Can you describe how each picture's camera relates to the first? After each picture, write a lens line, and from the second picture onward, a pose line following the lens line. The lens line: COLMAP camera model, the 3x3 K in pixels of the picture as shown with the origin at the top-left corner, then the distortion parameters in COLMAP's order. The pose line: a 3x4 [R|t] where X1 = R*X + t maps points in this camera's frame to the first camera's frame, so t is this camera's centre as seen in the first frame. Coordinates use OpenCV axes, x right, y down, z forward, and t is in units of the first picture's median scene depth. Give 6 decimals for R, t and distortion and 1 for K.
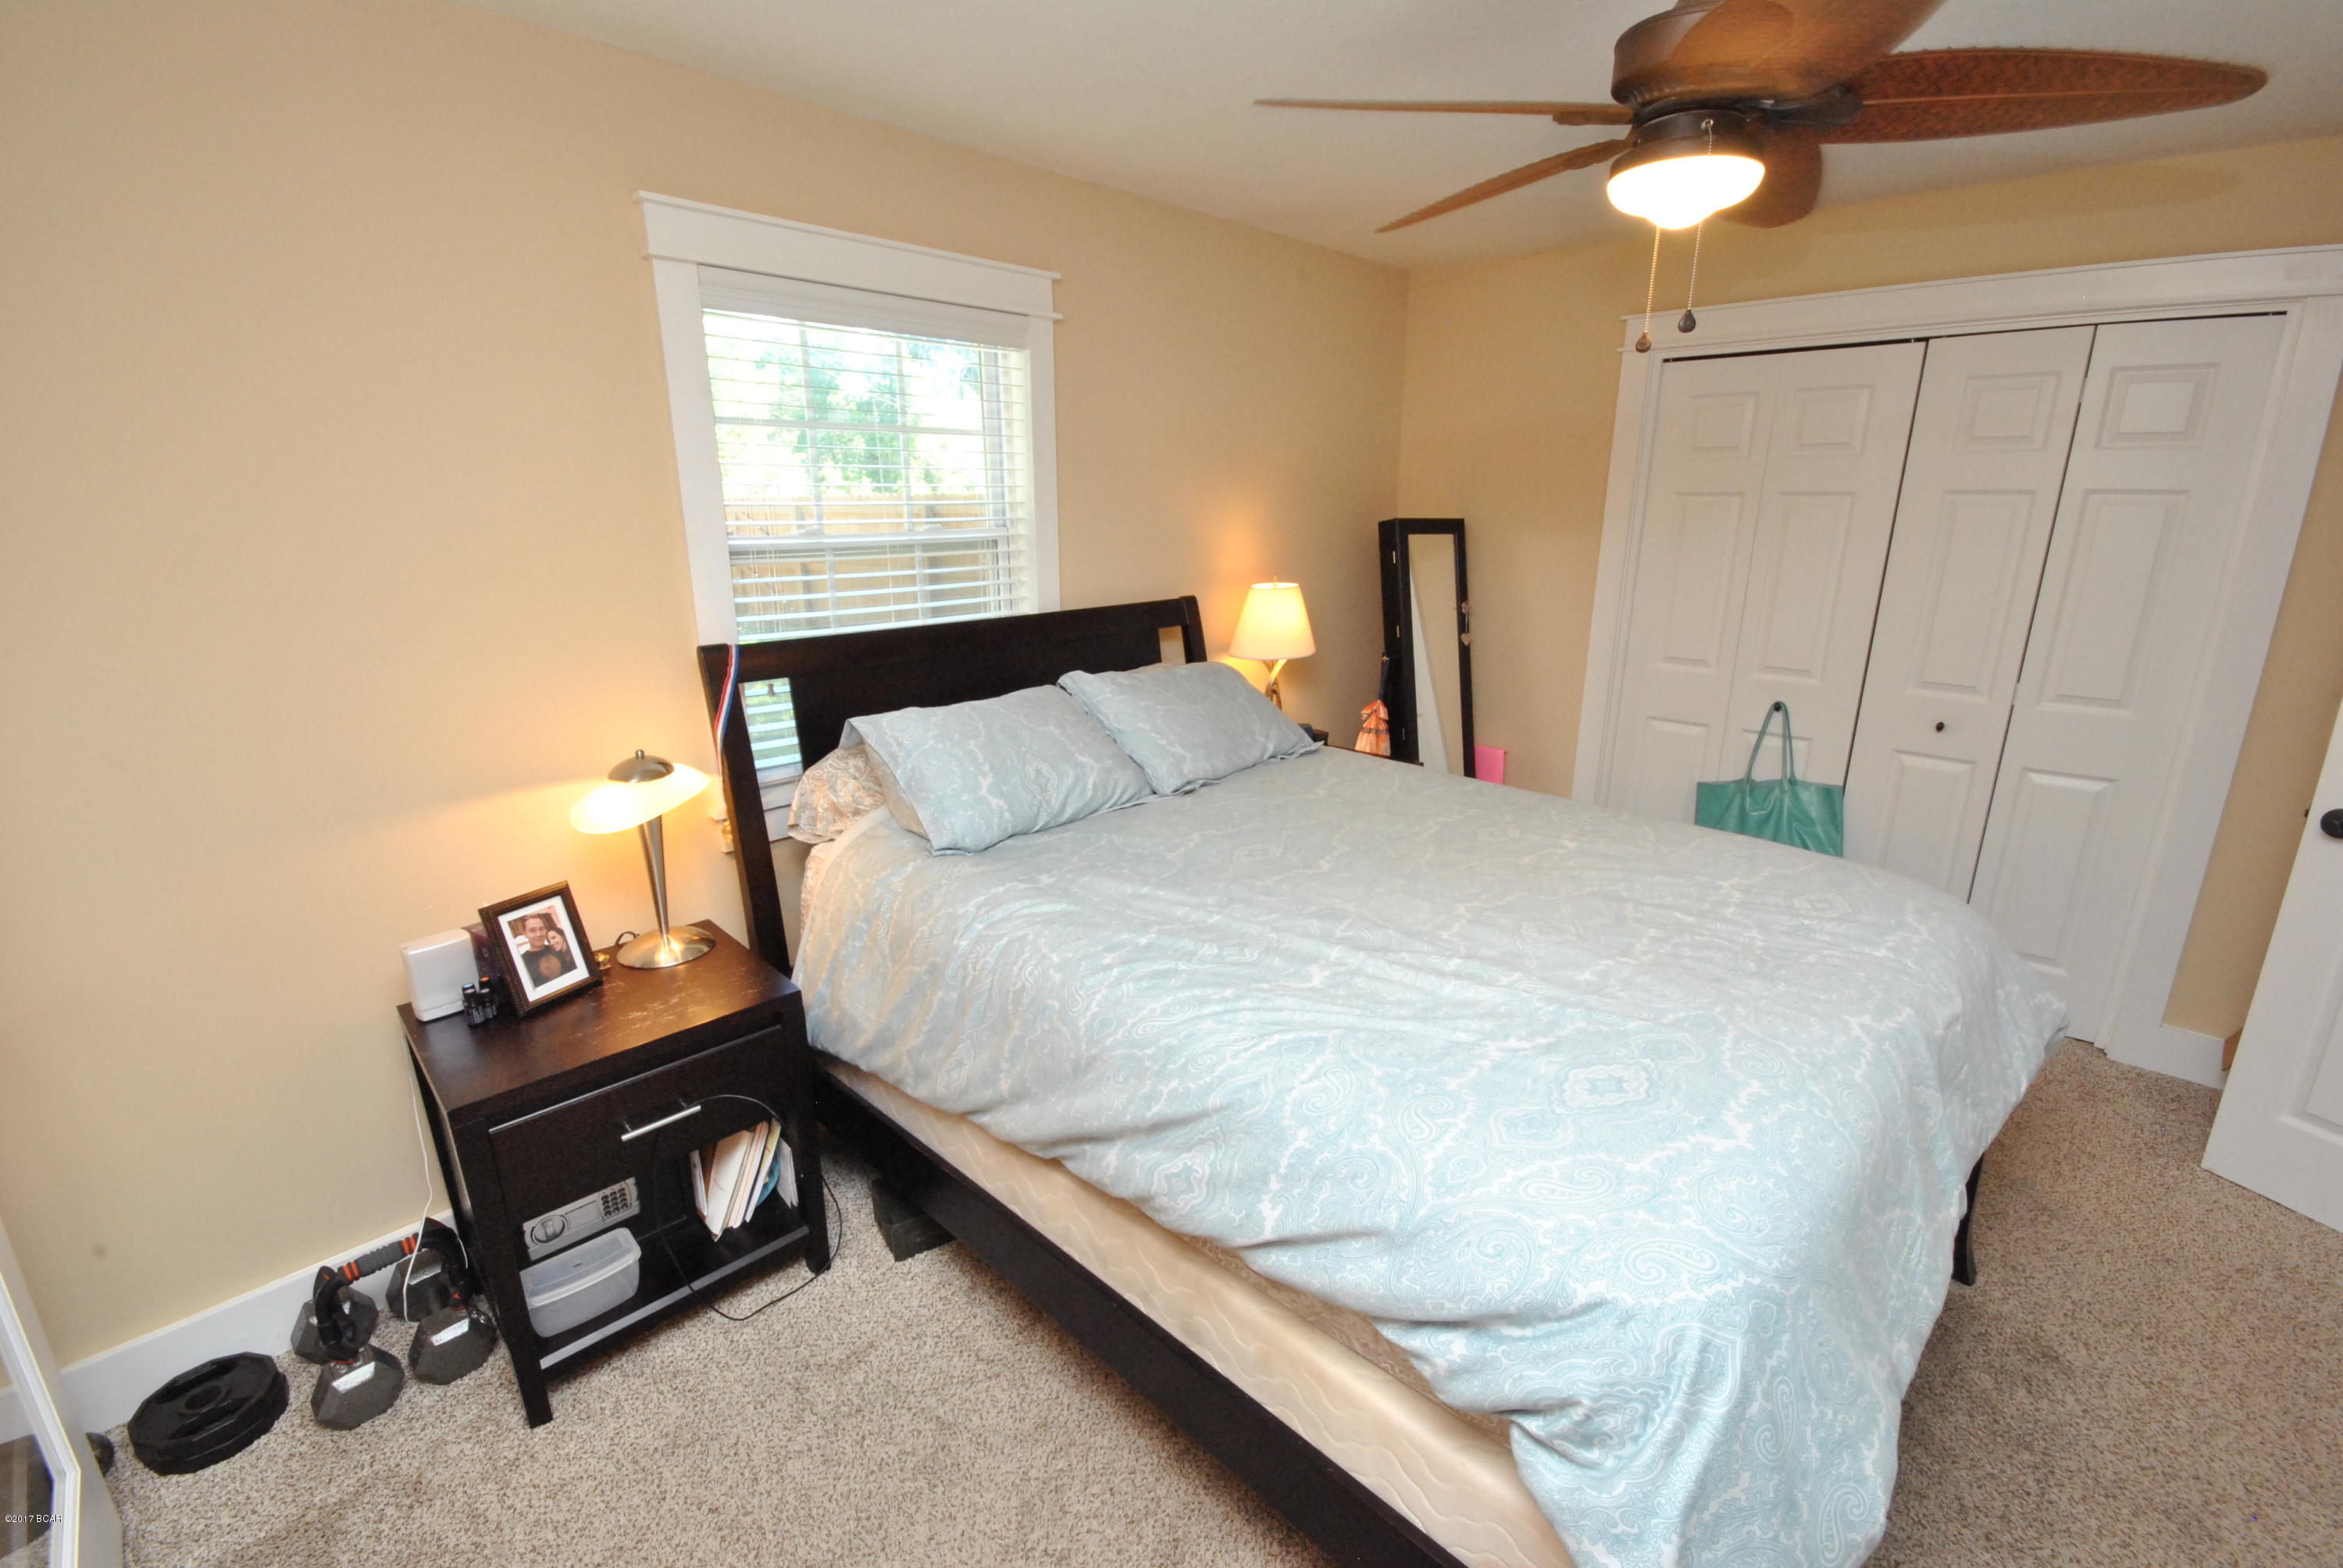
lens RADIAL K [[1036.2, 0, 1174.8], [0, 1036.2, 787.6], [0, 0, 1]] dist [-0.001041, 0.000261]
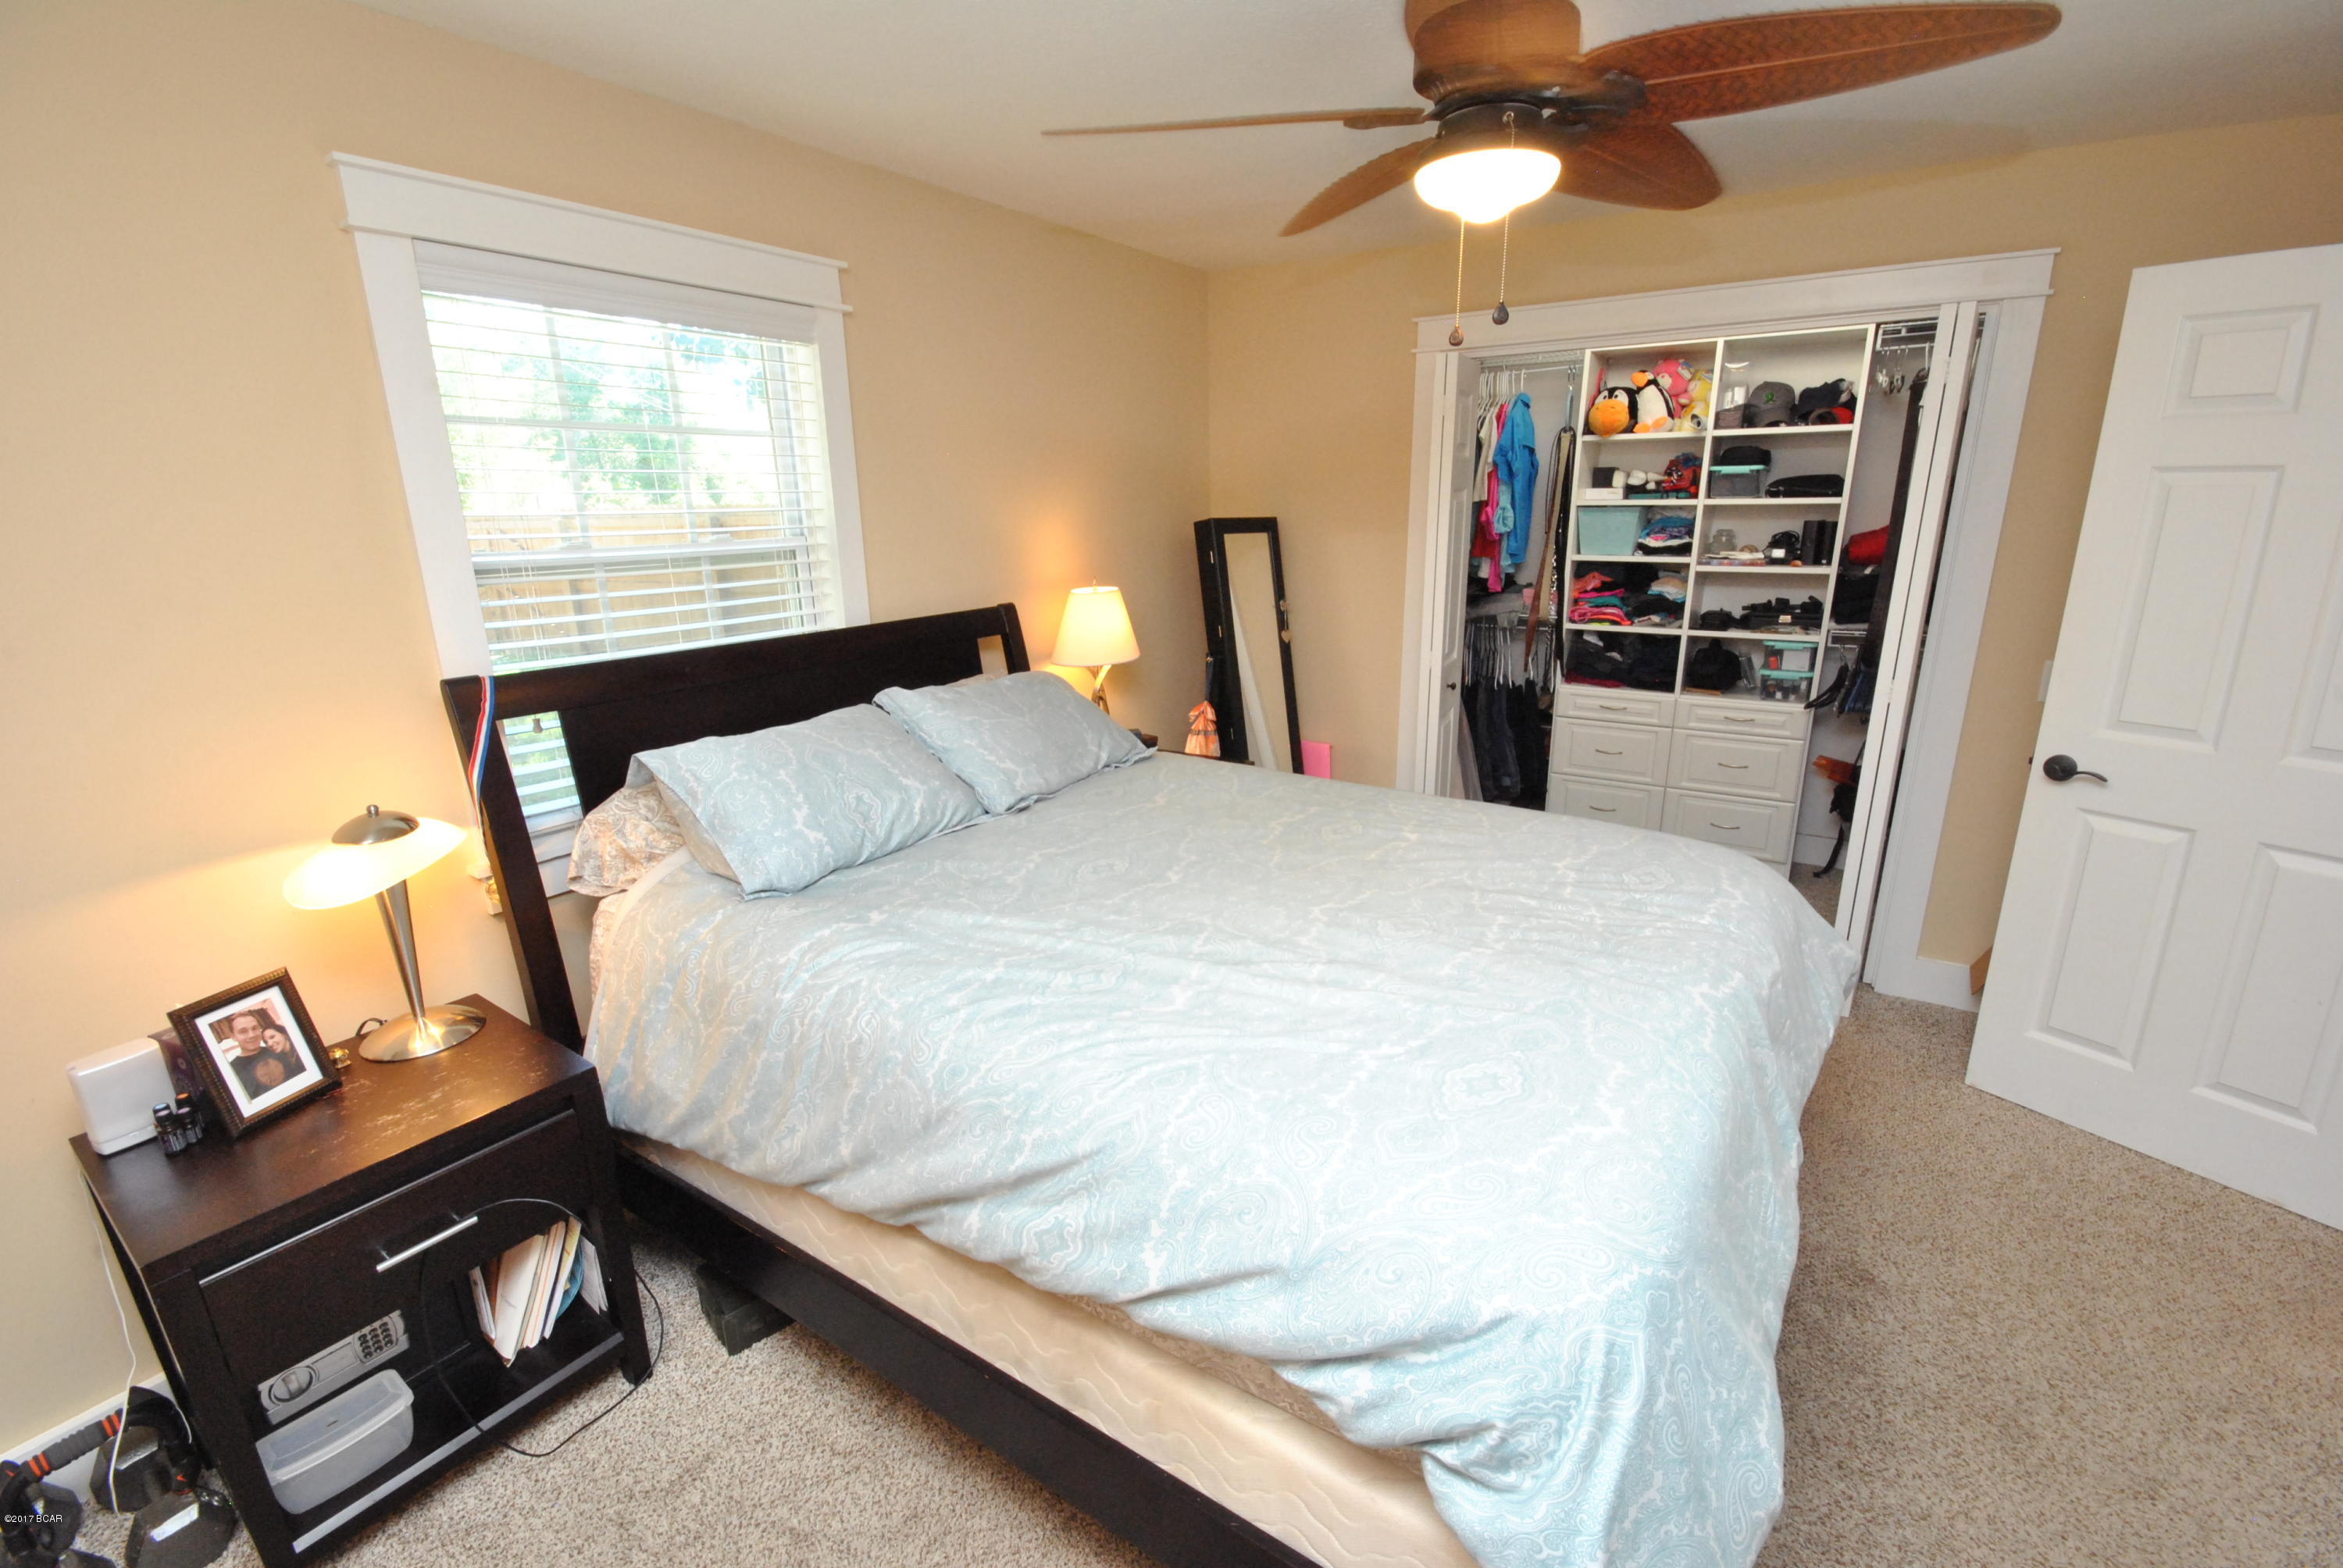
lens RADIAL K [[1030.6, 0, 1174.4], [0, 1030.6, 787.0], [0, 0, 1]] dist [0.014814, -0.015253]
pose [[0.983246, -0.064389, 0.170533, -0.014407], [0.065261, 0.997868, 0.000492, -0.009668], [-0.170201, 0.010645, 0.985352, 0.056070]]
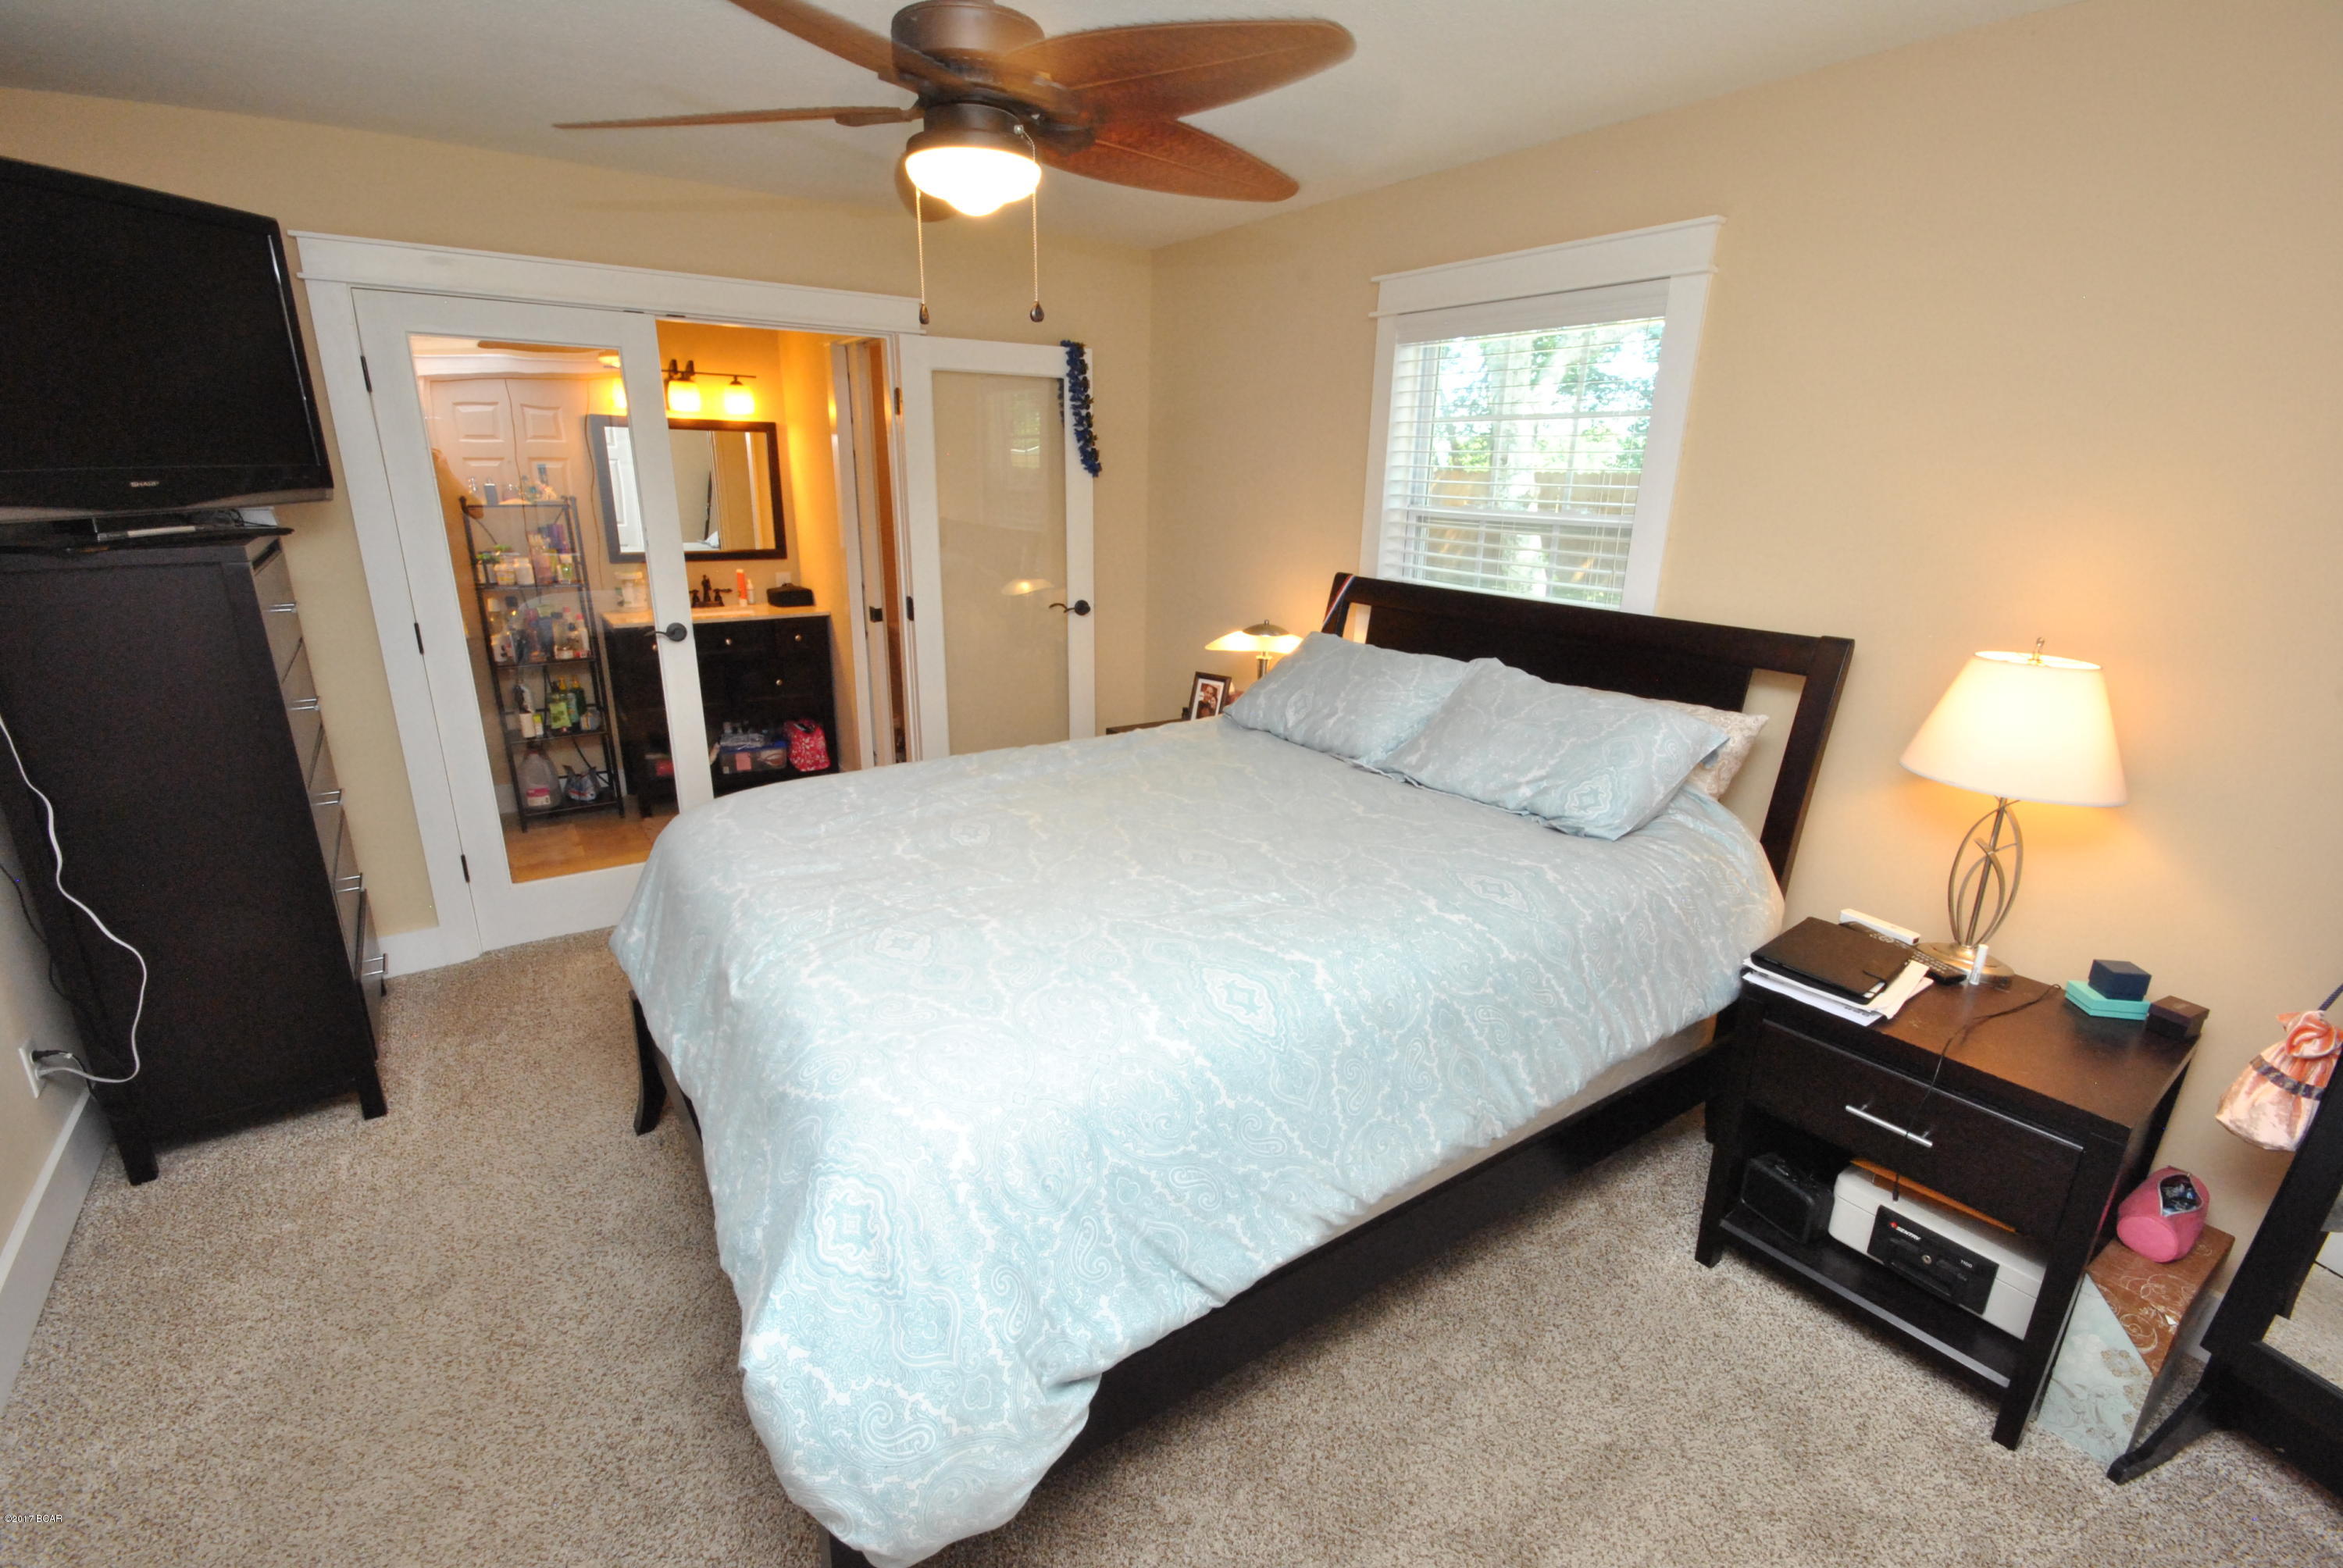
lens RADIAL K [[1030.6, 0, 1174.4], [0, 1030.6, 787.0], [0, 0, 1]] dist [0.014814, -0.015253]
pose [[-0.199708, 0.287608, -0.936695, 1.304320], [-0.285232, 0.897490, 0.336383, -0.348056], [0.937421, 0.334355, -0.097201, 1.208931]]
